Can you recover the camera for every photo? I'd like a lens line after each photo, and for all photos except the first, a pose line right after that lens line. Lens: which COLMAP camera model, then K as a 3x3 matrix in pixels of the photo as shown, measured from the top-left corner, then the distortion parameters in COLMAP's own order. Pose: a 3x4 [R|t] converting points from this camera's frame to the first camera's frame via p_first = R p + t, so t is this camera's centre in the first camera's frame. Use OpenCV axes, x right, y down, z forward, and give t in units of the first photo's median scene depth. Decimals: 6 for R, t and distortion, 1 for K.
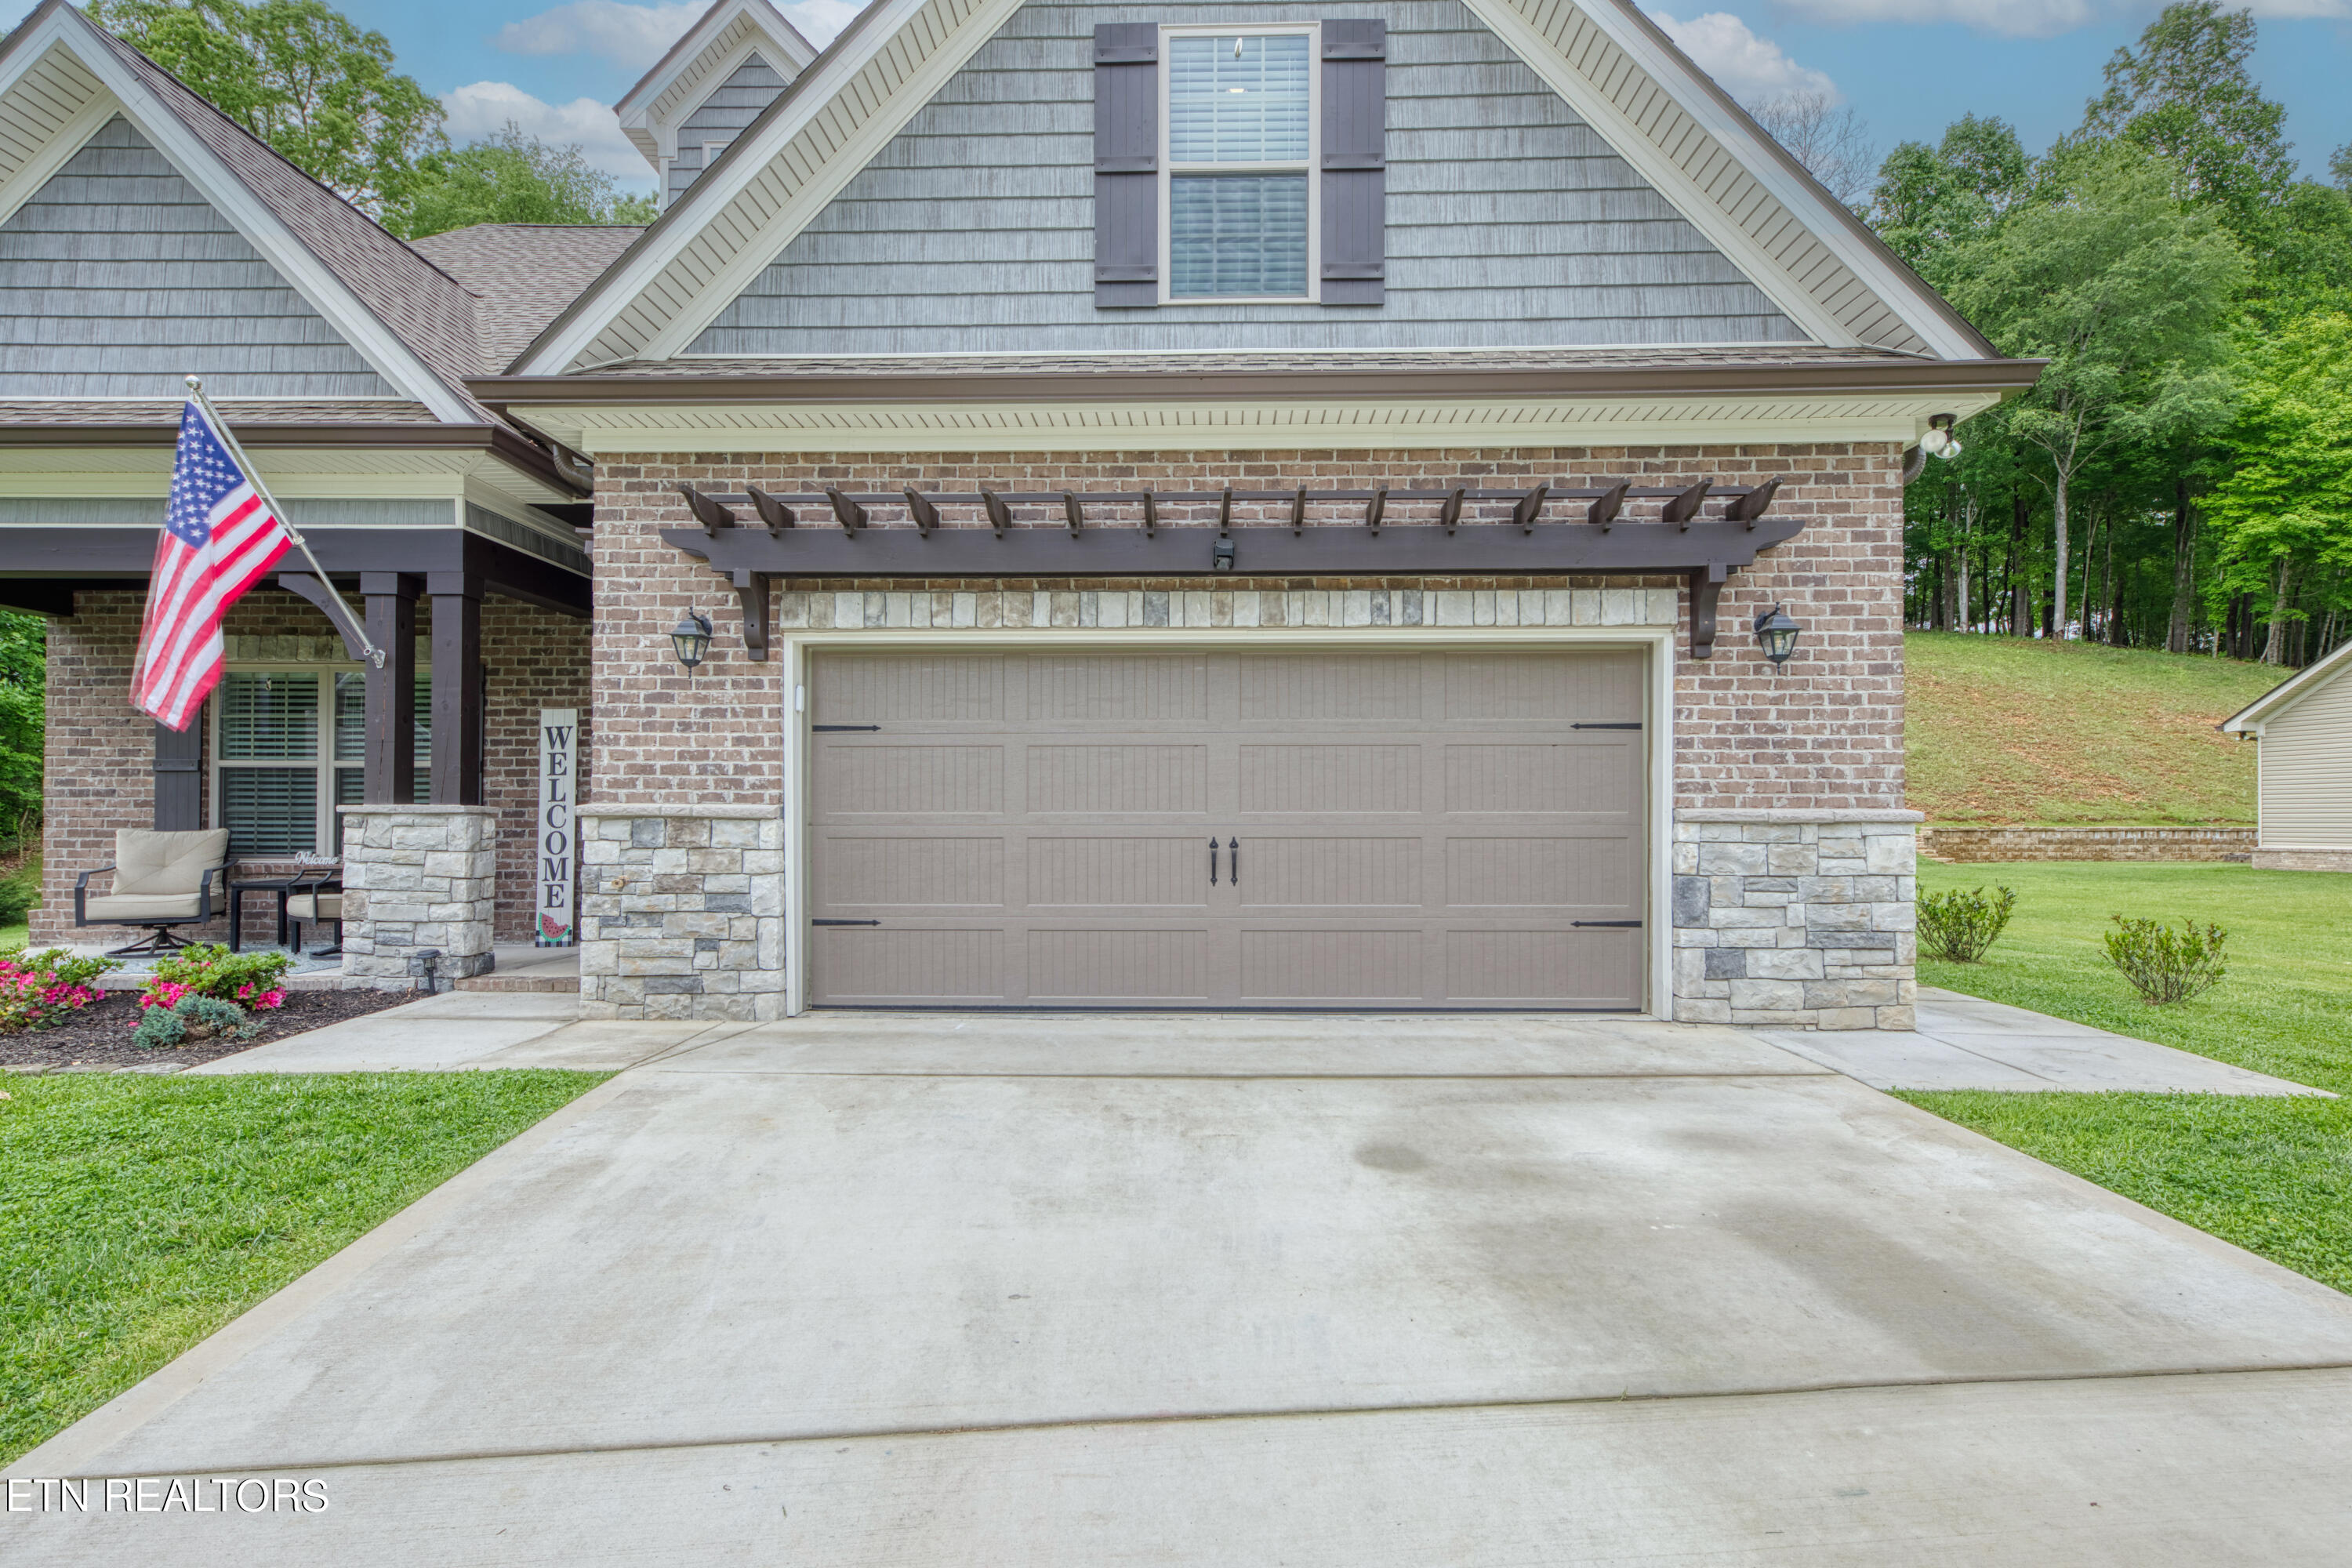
lens RADIAL K [[1198.3, 0, 1190.3], [0, 1198.3, 800.3], [0, 0, 1]] dist [0.023325, -0.004341]
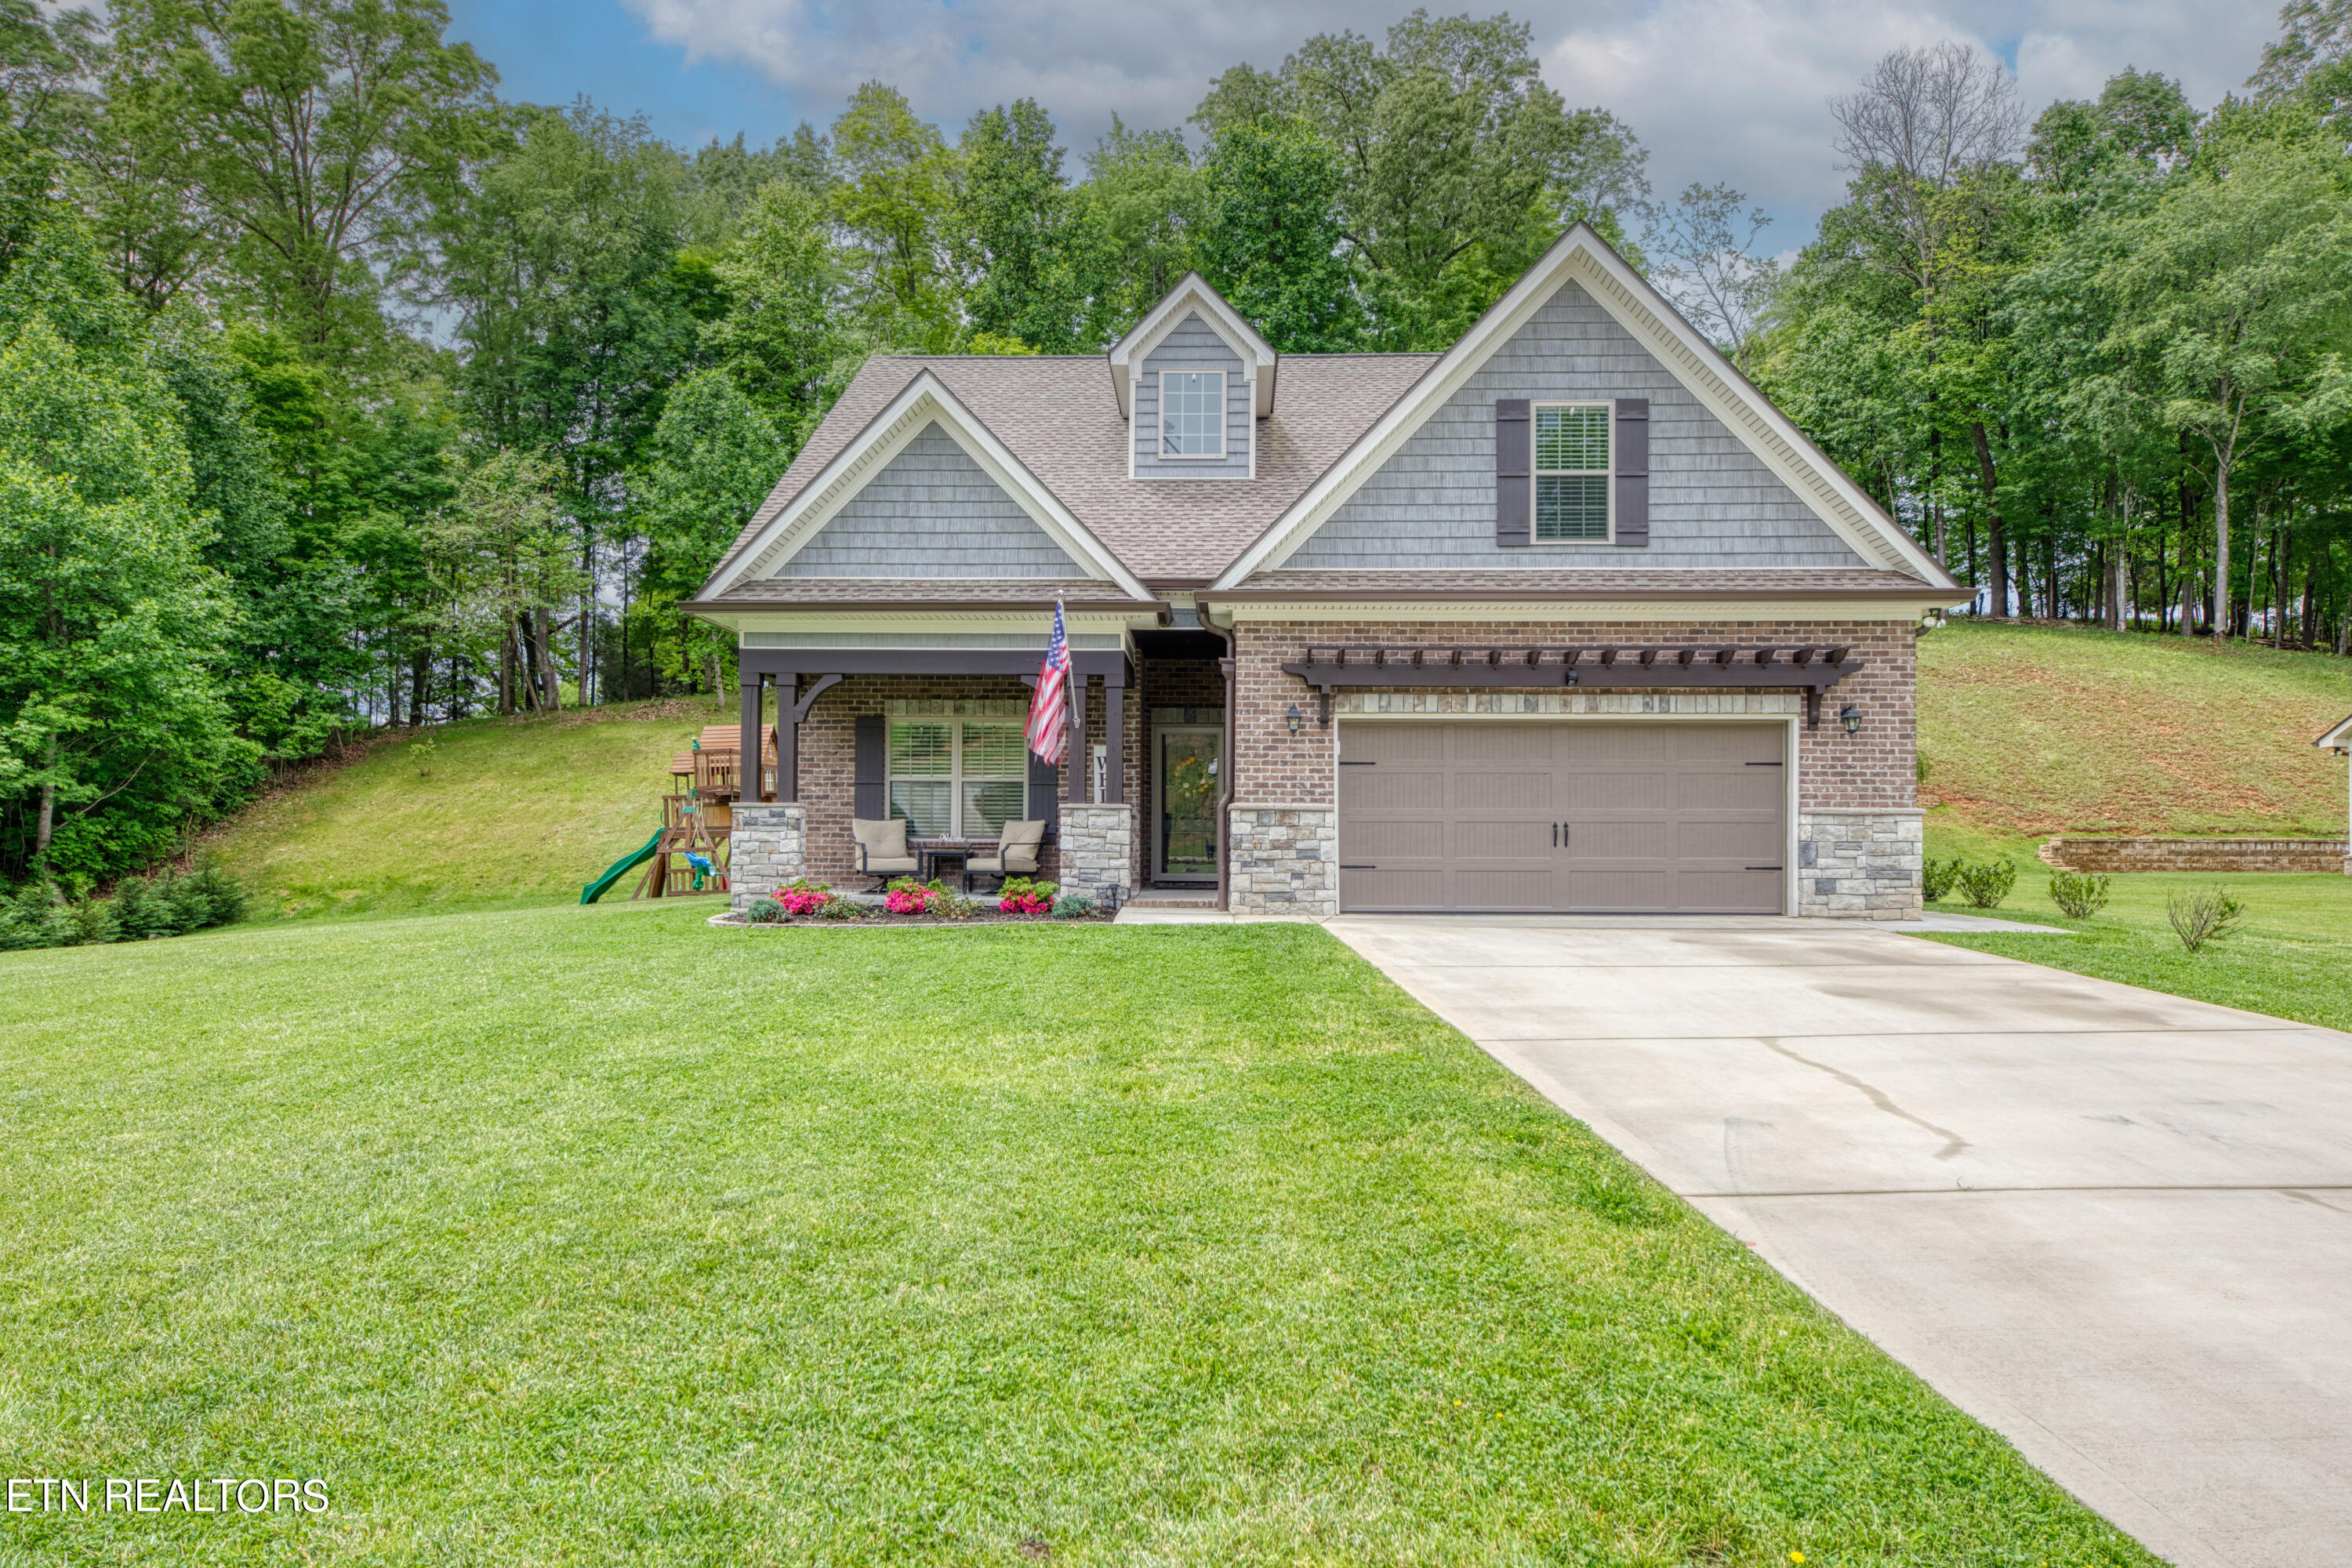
lens RADIAL K [[1553.0, 0, 1181.2], [0, 1553.0, 804.0], [0, 0, 1]] dist [0.016764, 0.007557]
pose [[0.999992, 0.003030, -0.002530, -0.574503], [-0.003045, 0.999976, -0.006205, 0.019907], [0.002511, 0.006213, 0.999978, -1.478977]]
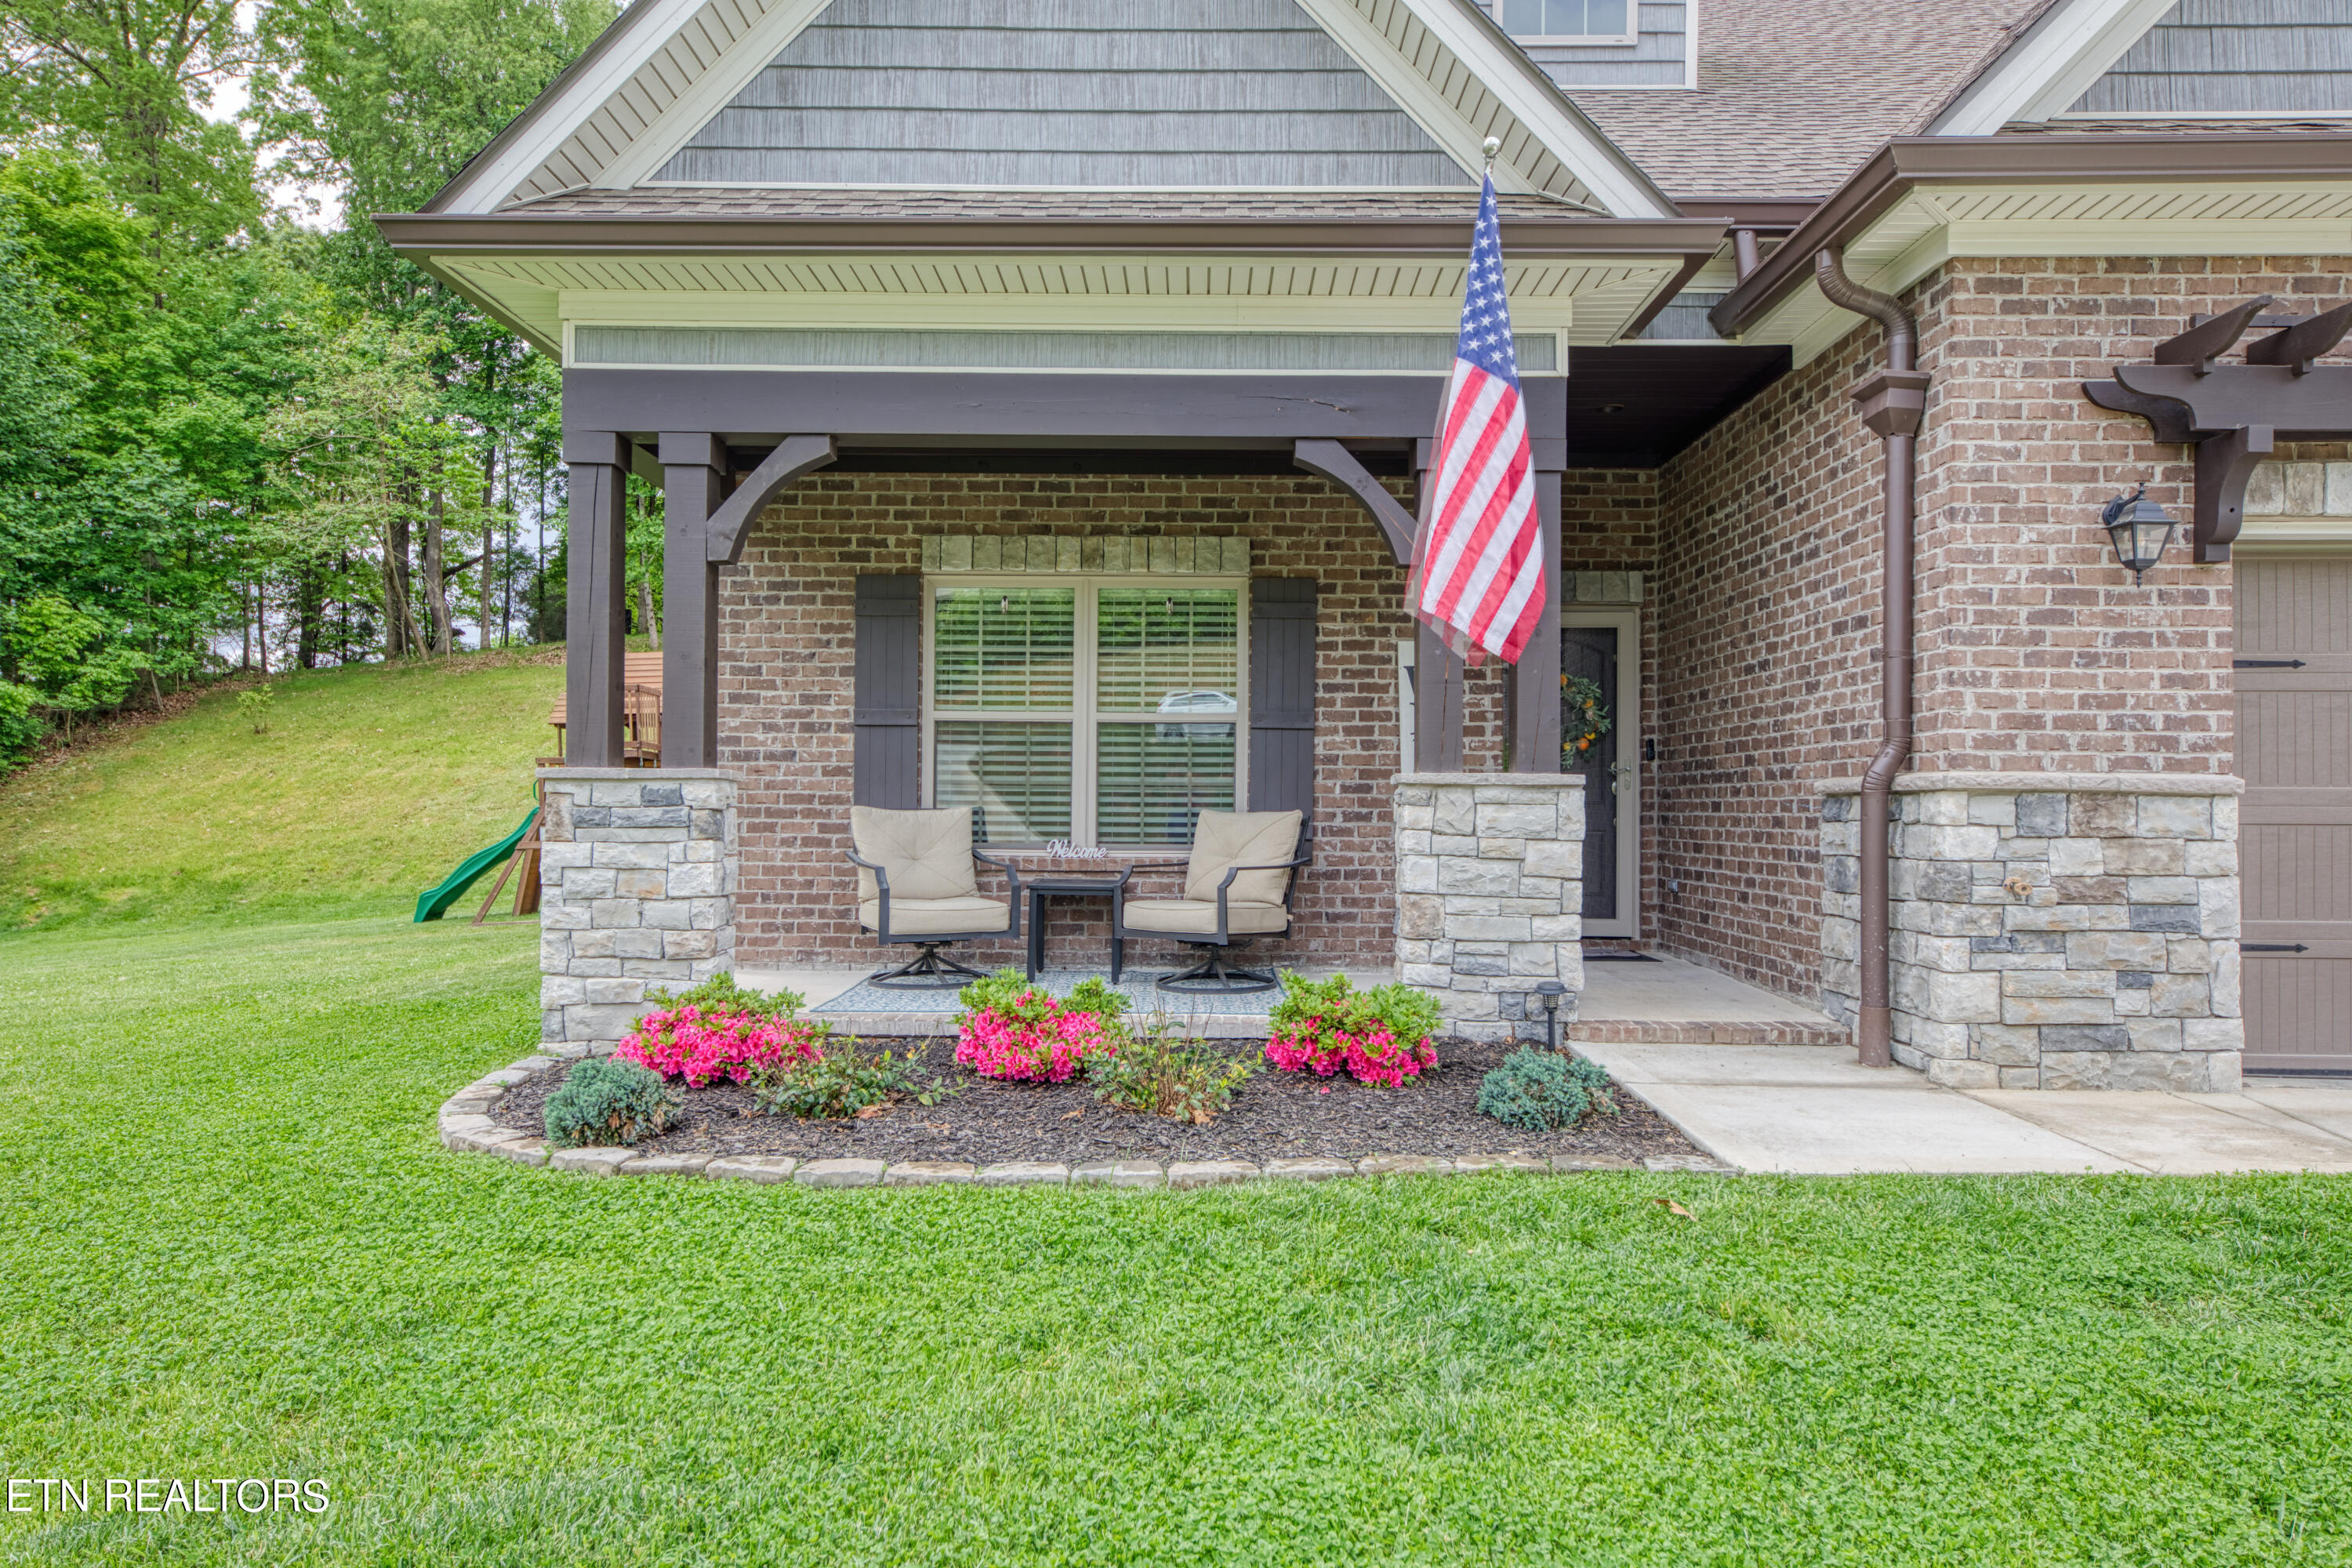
lens RADIAL K [[1553.0, 0, 1174.6], [0, 1553.0, 785.6], [0, 0, 1]] dist [0.016764, 0.007557]
pose [[0.999822, 0.005121, 0.018149, -0.947656], [-0.005168, 0.999983, 0.002590, 0.010609], [-0.018136, -0.002683, 0.999832, 0.122587]]
